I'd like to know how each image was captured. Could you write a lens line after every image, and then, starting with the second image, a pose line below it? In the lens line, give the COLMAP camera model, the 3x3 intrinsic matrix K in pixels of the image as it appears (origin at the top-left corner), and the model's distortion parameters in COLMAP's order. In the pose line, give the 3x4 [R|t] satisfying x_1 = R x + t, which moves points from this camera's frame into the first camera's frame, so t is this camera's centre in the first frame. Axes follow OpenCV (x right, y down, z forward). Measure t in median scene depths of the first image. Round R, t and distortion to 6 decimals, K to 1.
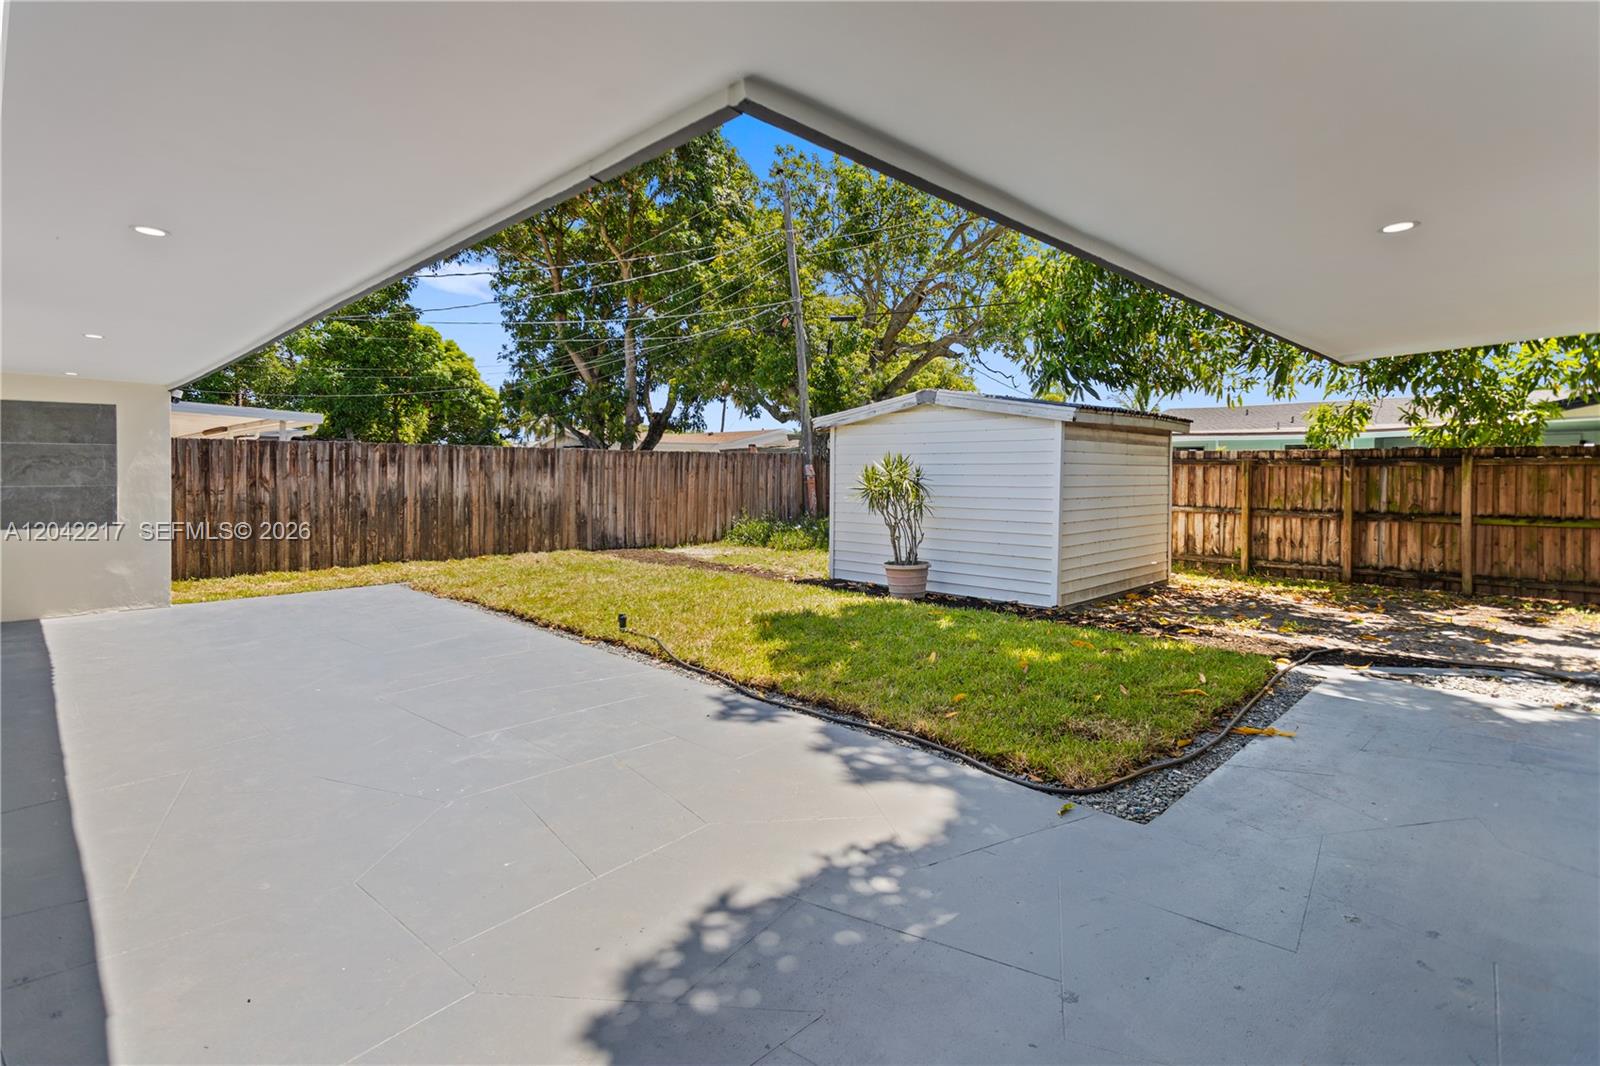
lens RADIAL K [[761.7, 0, 793.7], [0, 761.7, 508.5], [0, 0, 1]] dist [0.000069, 0.000192]
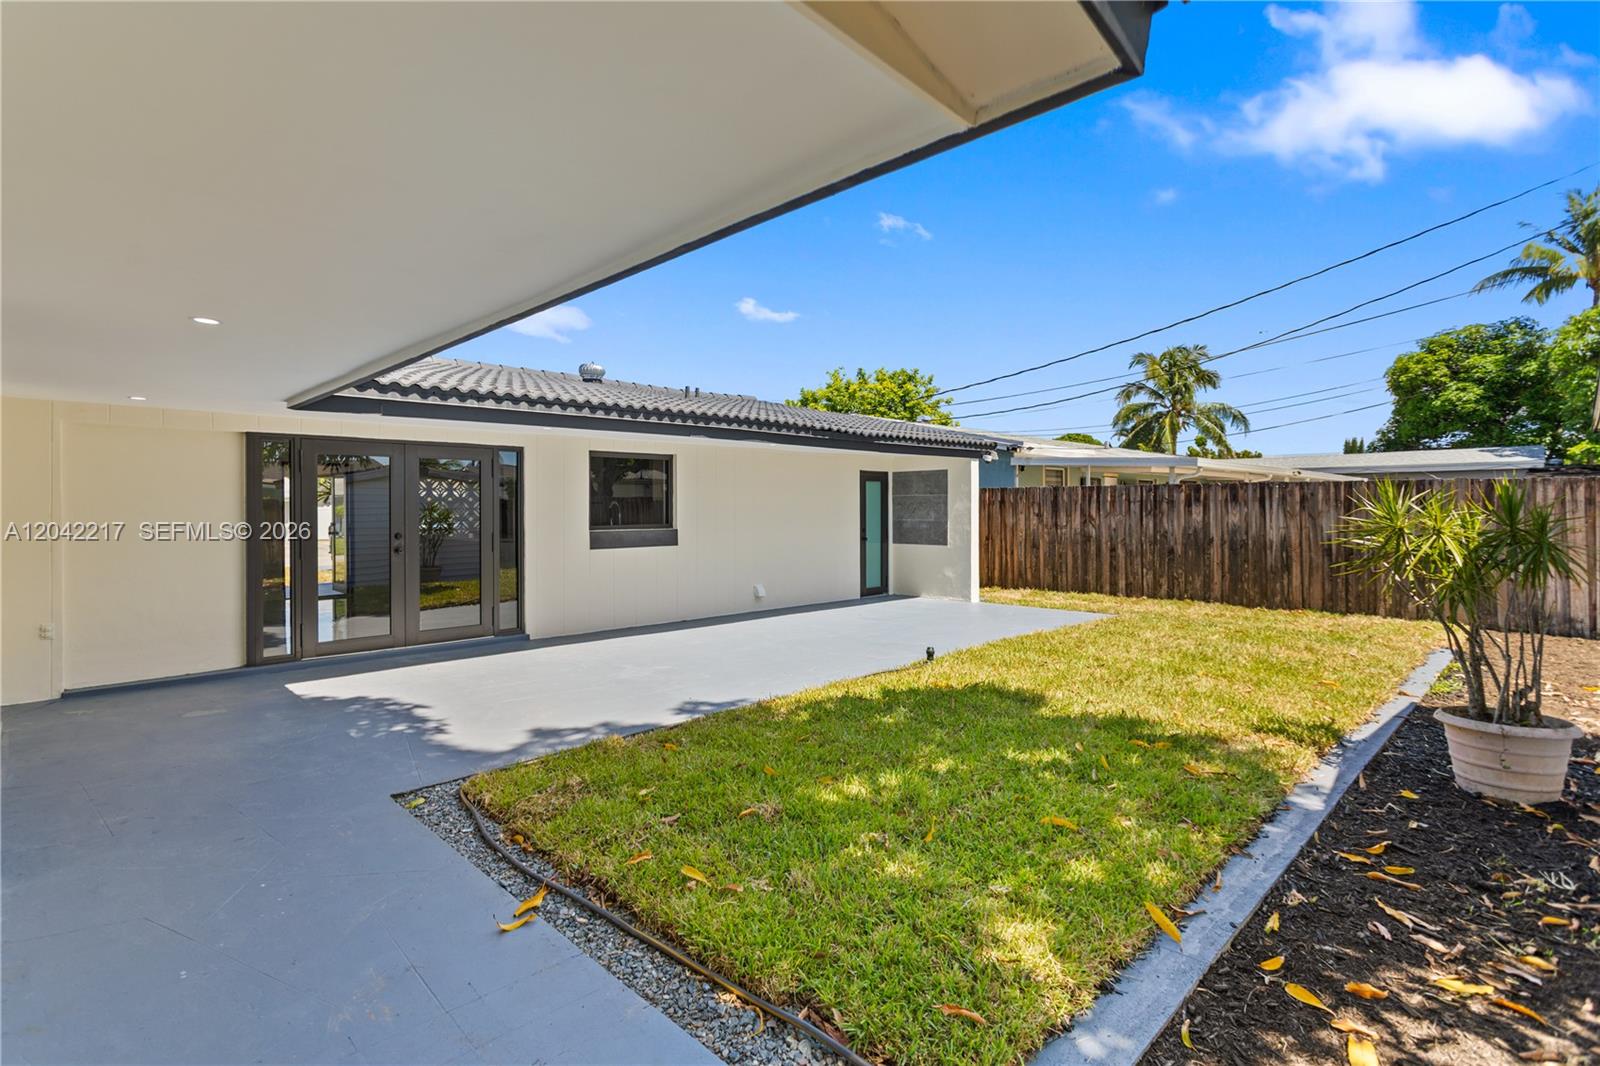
lens RADIAL K [[761.7, 0, 793.7], [0, 761.7, 508.5], [0, 0, 1]] dist [0.000069, 0.000192]
pose [[0.023112, 0.000280, -0.999733, 0.504201], [-0.046973, 0.998896, -0.000807, -0.027942], [0.998629, 0.046980, 0.023100, 0.467051]]
